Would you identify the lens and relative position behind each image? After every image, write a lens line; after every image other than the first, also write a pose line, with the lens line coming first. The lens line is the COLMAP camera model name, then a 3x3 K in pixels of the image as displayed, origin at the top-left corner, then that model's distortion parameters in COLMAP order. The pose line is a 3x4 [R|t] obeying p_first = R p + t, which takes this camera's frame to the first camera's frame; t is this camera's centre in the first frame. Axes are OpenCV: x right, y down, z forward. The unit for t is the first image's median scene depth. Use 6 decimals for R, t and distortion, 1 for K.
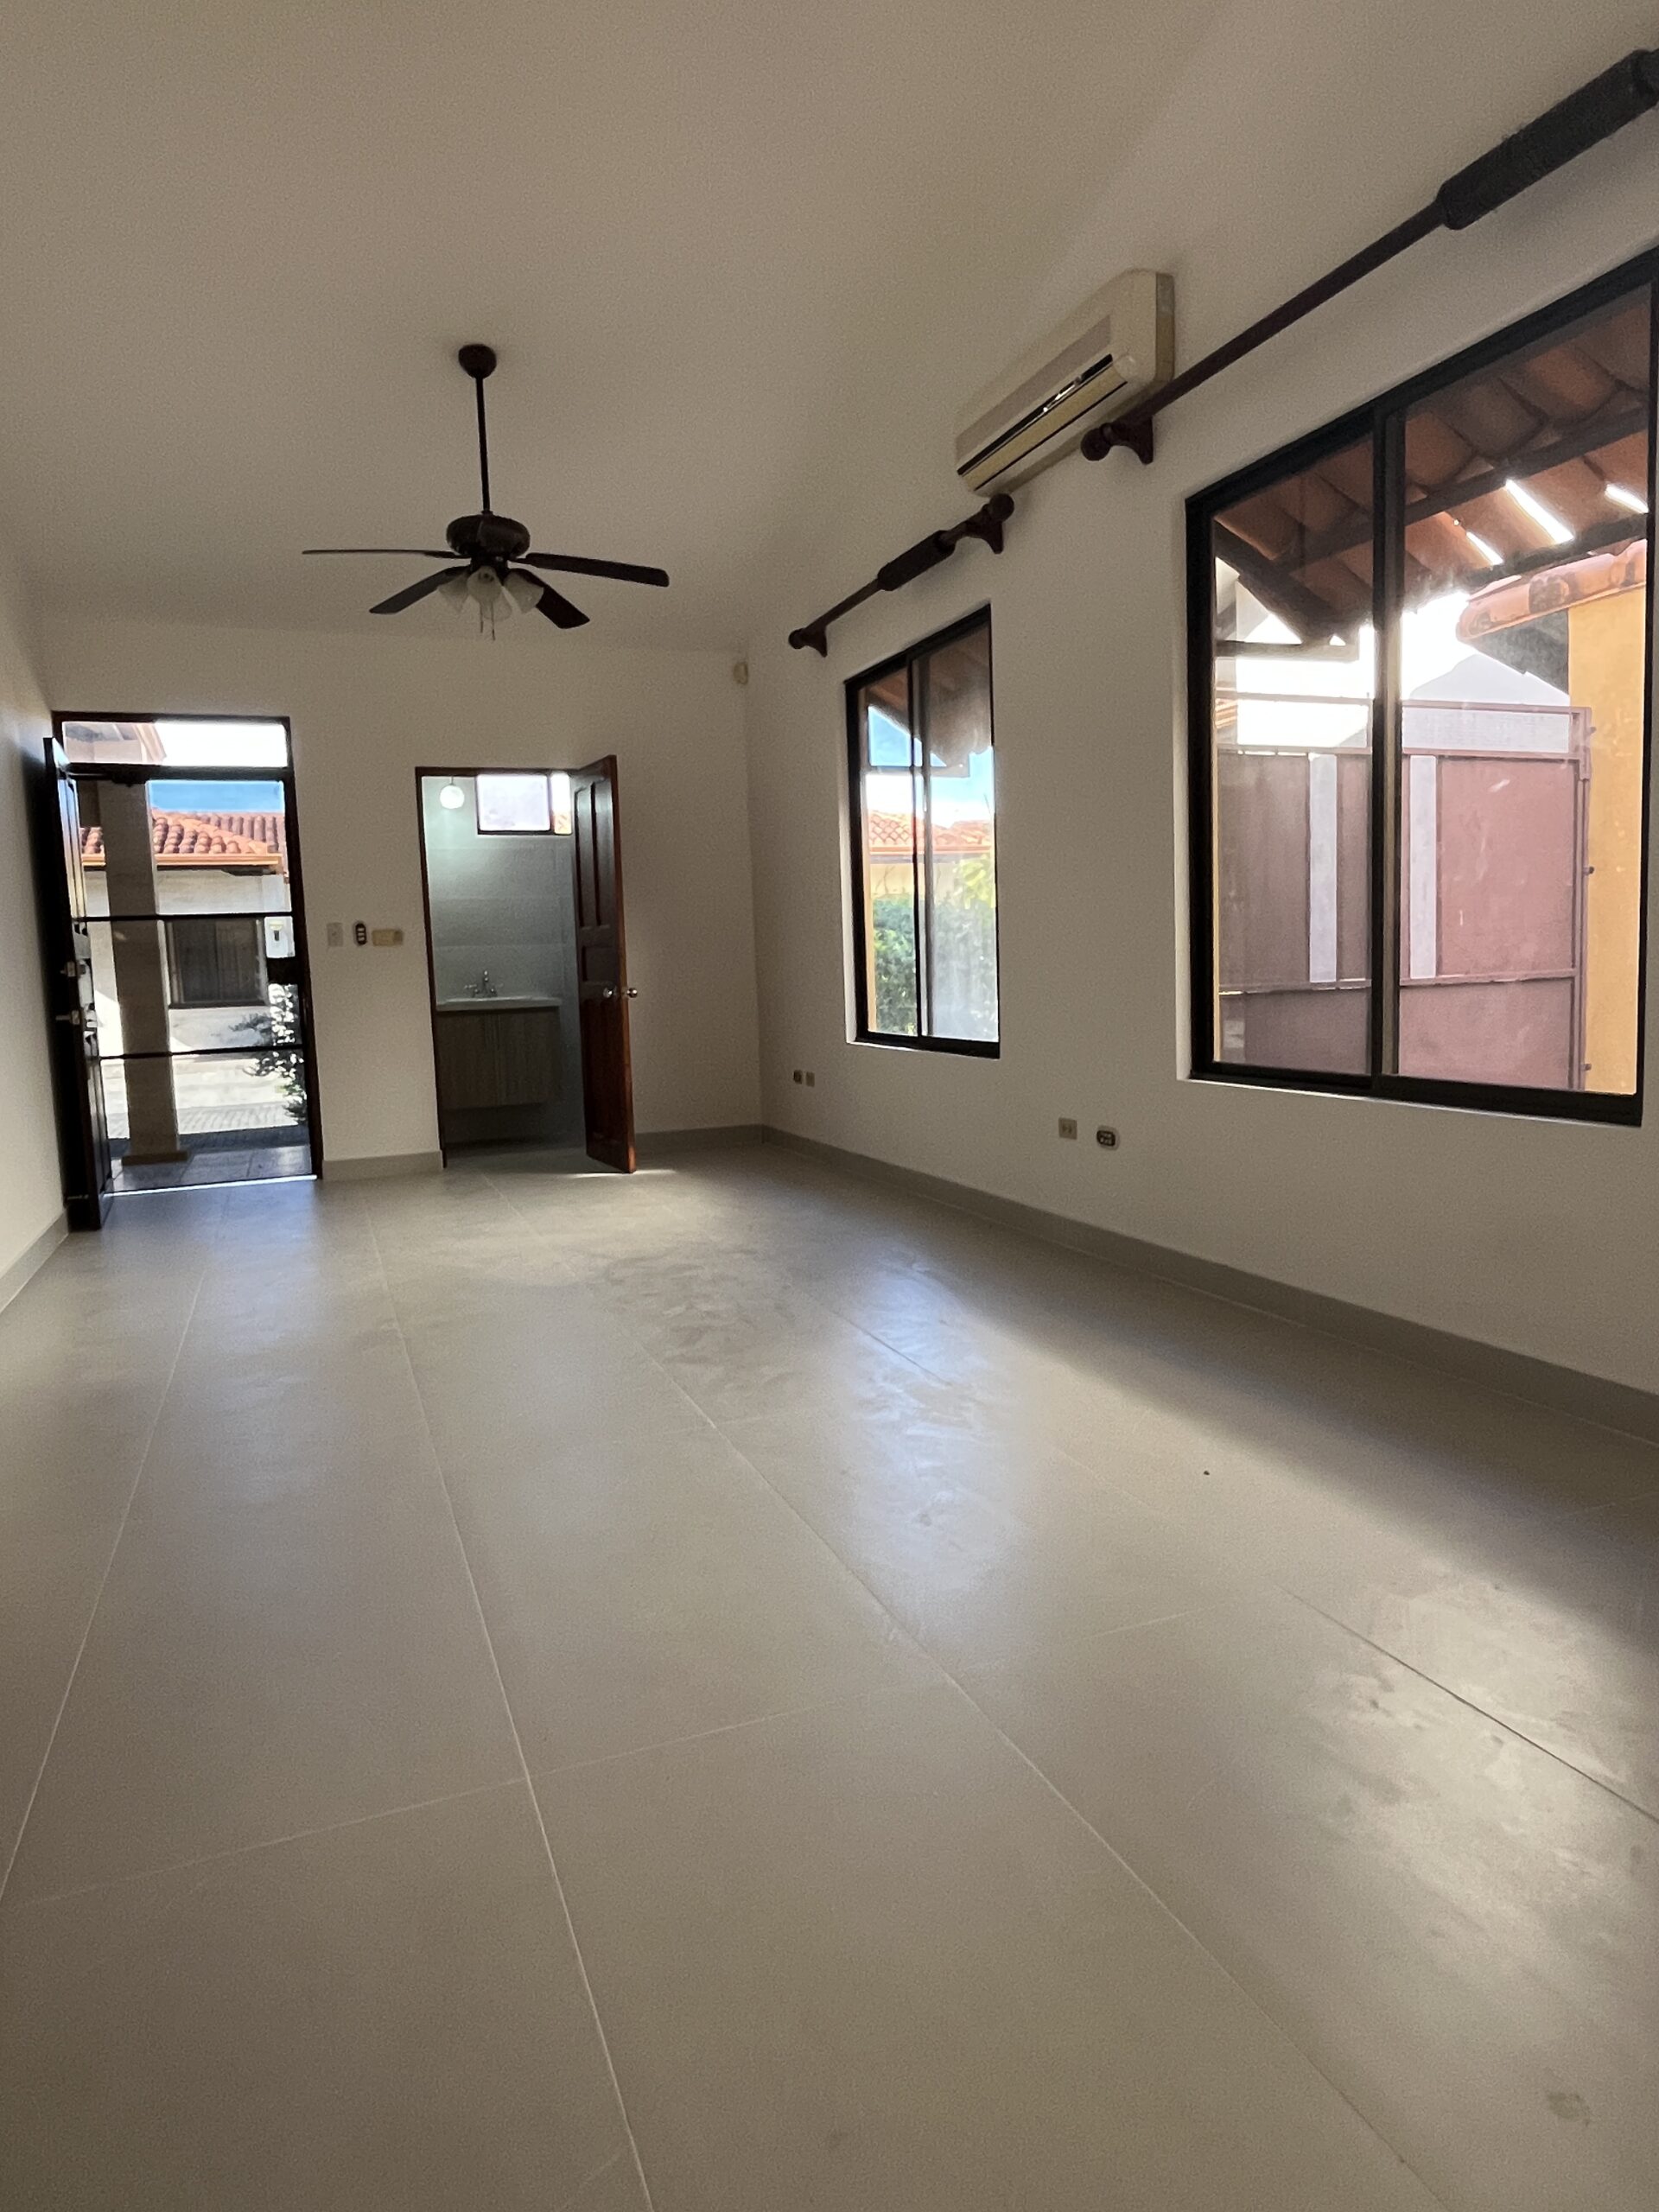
lens RADIAL K [[1401.9, 0, 829.5], [0, 1401.9, 1106.0], [0, 0, 1]] dist [0.075236, 0.000650]
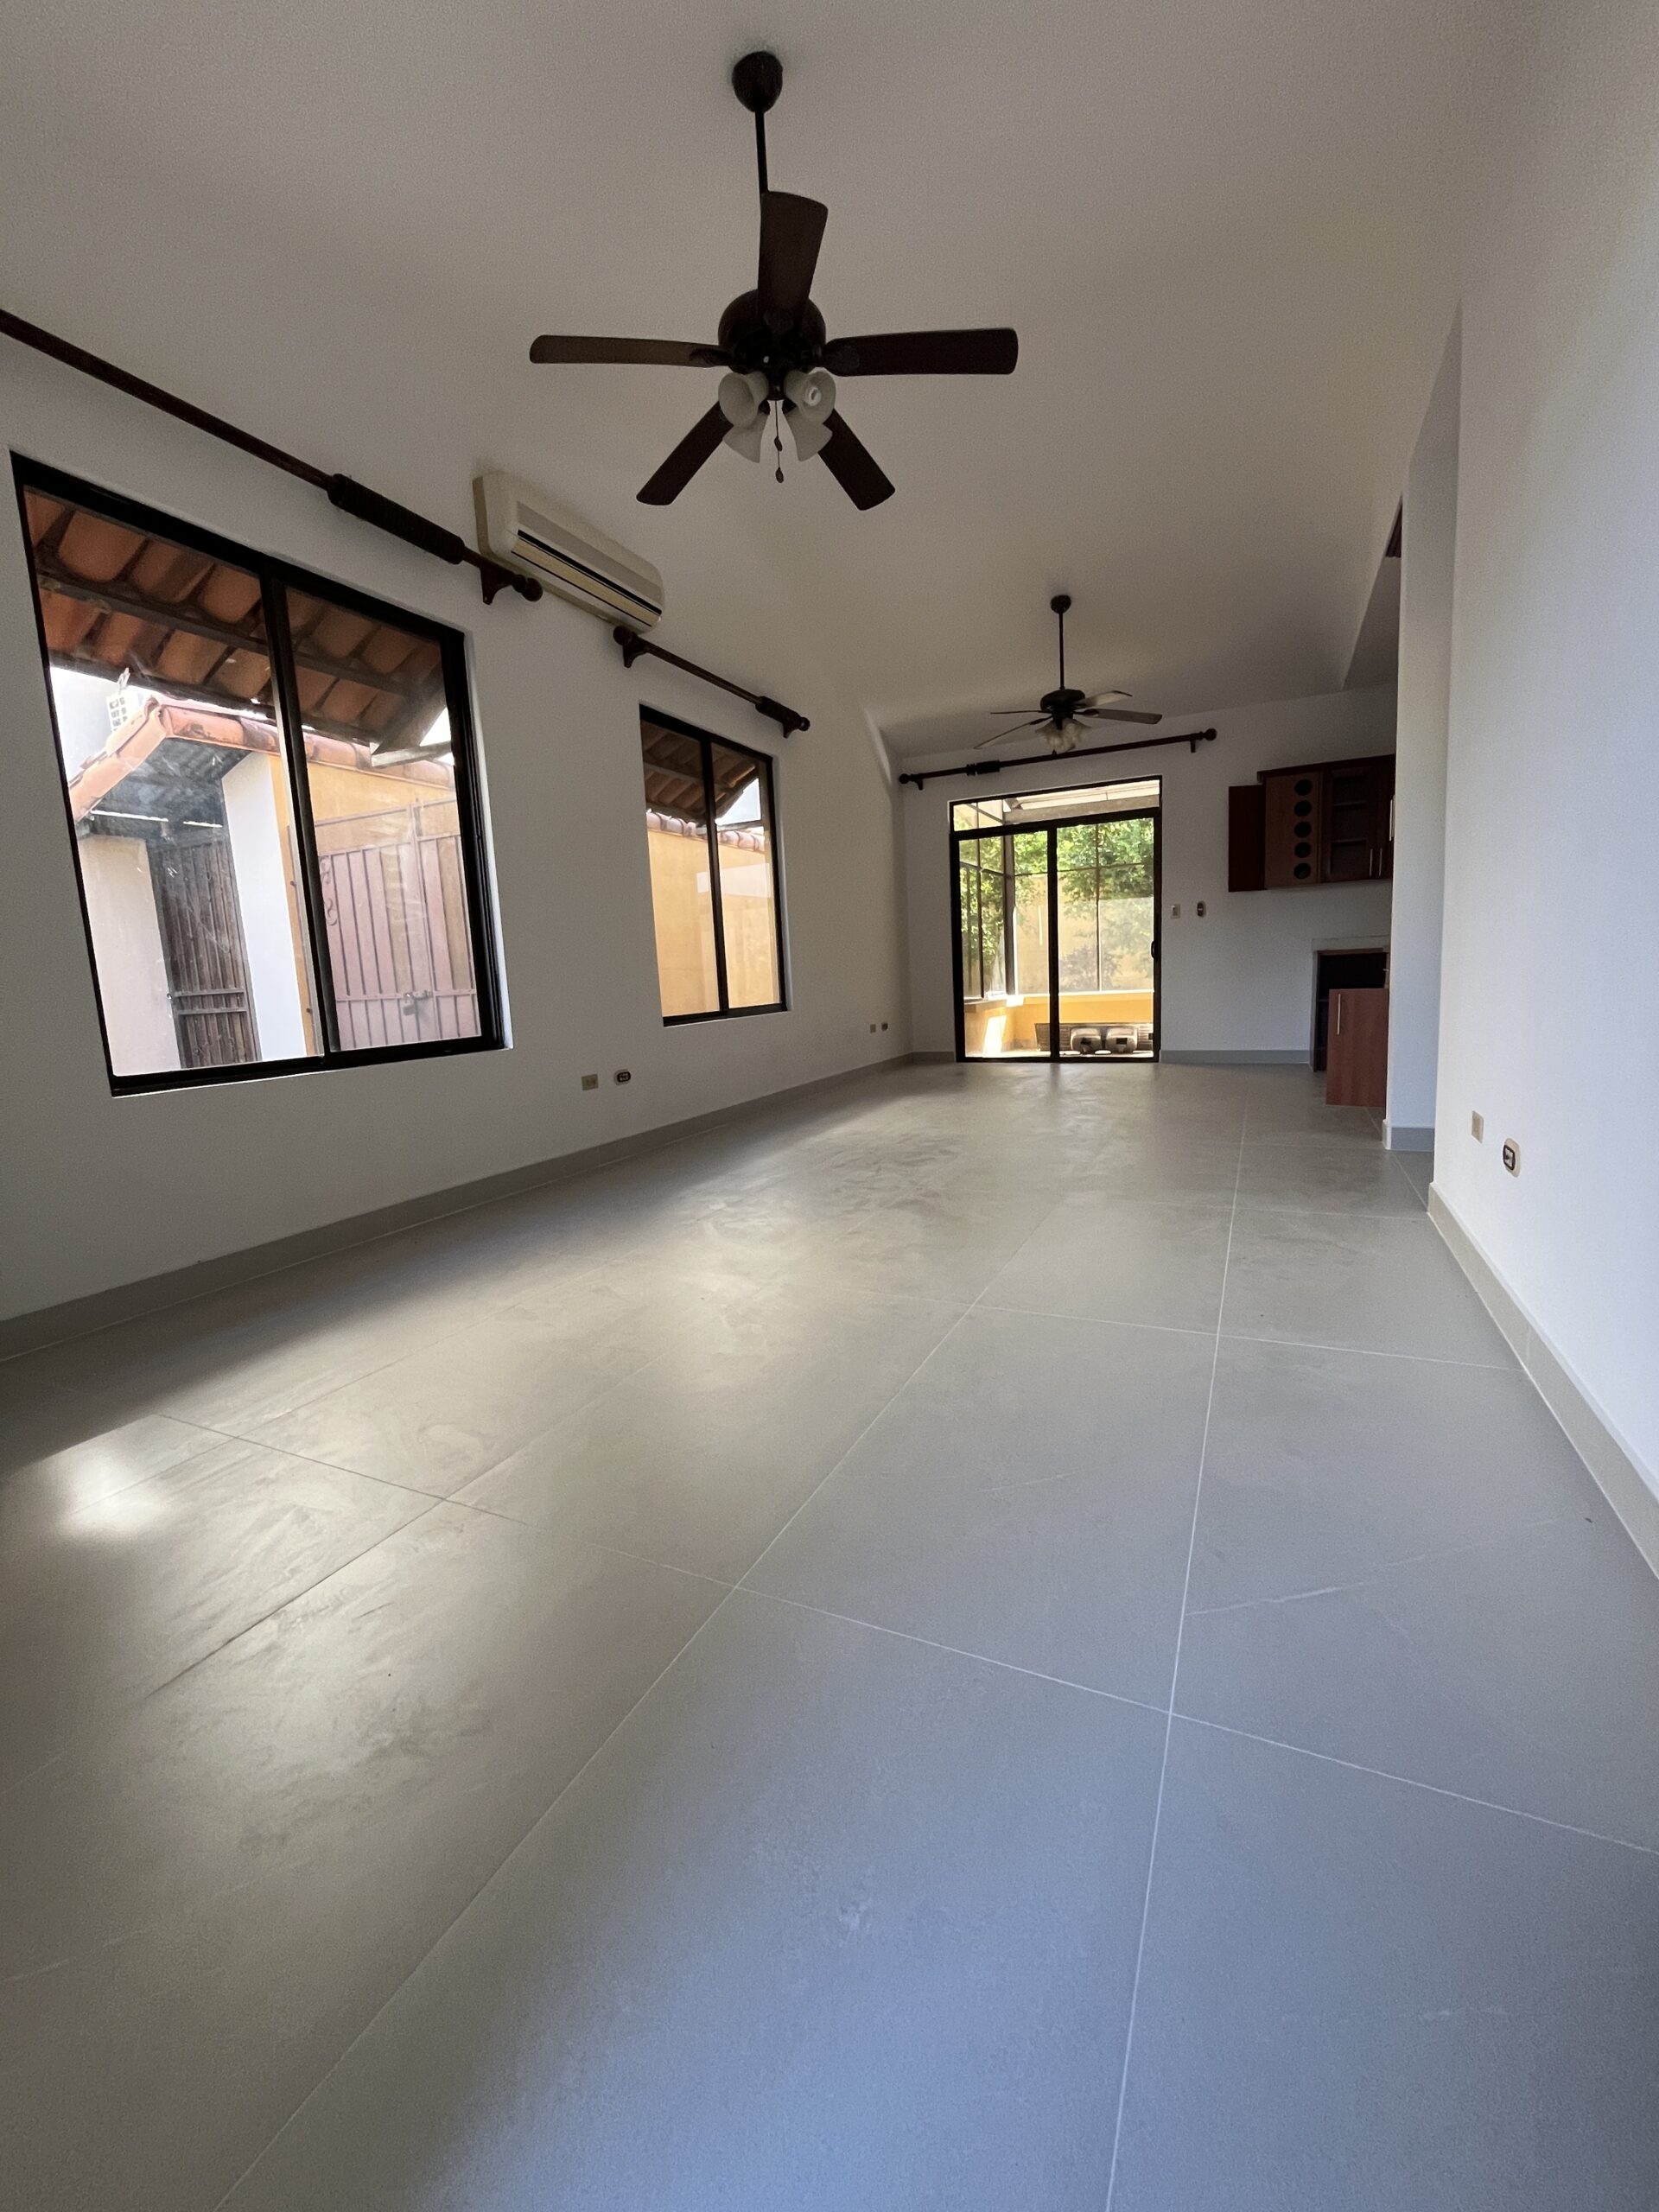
lens RADIAL K [[904.1, 0, 829.5], [0, 904.1, 1106.0], [0, 0, 1]] dist [-0.000750, 0.000028]
pose [[-0.683015, -0.029328, 0.729816, -0.640777], [0.157152, 0.969891, 0.186050, -0.089516], [-0.713298, 0.241767, -0.657841, 1.434490]]
